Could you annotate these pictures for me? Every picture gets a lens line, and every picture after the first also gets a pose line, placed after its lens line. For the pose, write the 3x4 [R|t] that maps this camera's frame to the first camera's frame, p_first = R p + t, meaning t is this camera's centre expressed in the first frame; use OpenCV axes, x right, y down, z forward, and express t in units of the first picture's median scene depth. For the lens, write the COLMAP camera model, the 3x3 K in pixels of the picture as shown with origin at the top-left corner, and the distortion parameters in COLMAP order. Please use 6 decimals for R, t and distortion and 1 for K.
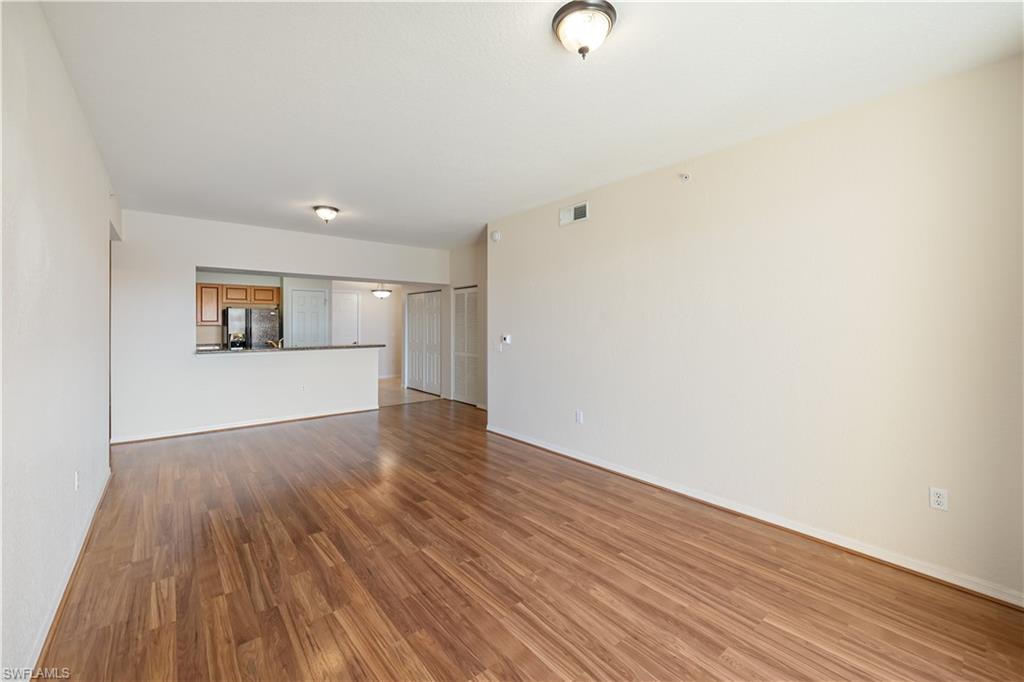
lens RADIAL K [[419.7, 0, 512.0], [0, 419.7, 341.0], [0, 0, 1]] dist [0.000619, 0.000109]
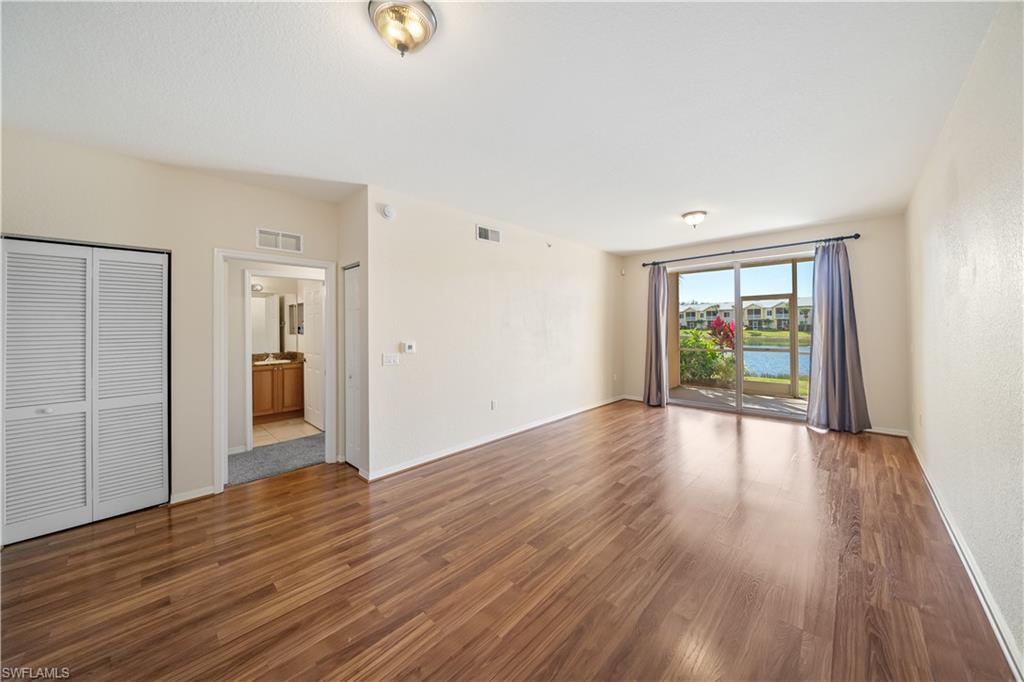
lens RADIAL K [[358.3, 0, 515.5], [0, 358.3, 324.1], [0, 0, 1]] dist [0.000011, -0.000023]
pose [[-0.126881, 0.006740, 0.991895, -1.059260], [0.047262, 0.998882, -0.000742, -0.051957], [-0.990791, 0.046784, -0.127058, 1.298772]]
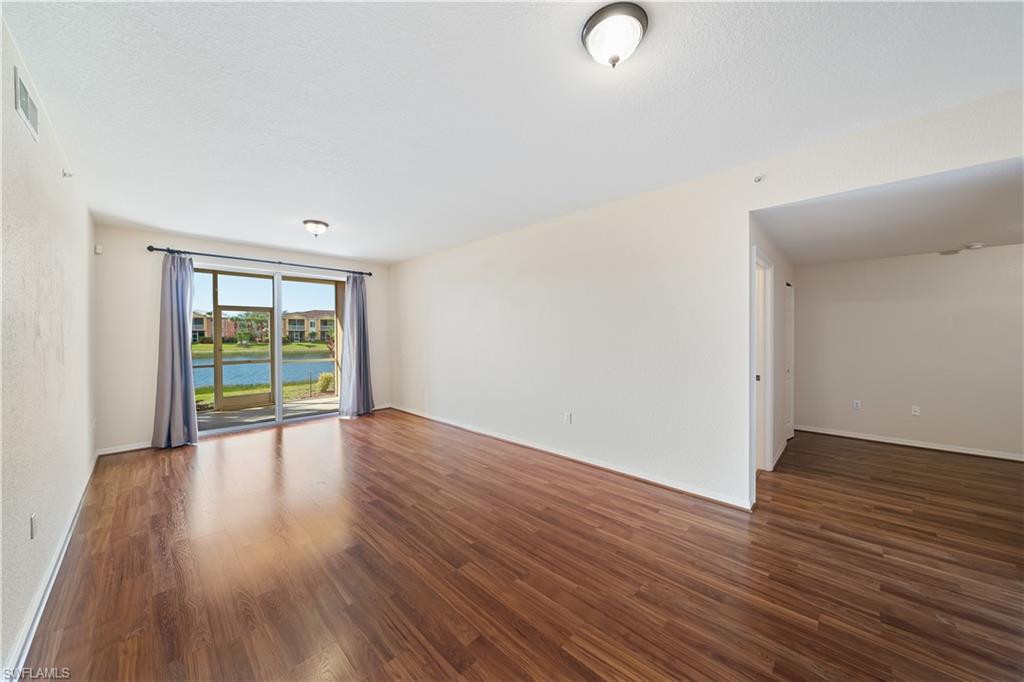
lens RADIAL K [[350.0, 0, 512.0], [0, 350.0, 341.0], [0, 0, 1]] dist [-0.001203, -0.000048]
pose [[-0.993186, 0.005072, -0.116427, -0.436614], [-0.001485, 0.998420, 0.056165, -0.071376], [0.116528, 0.055955, -0.991610, 1.790597]]
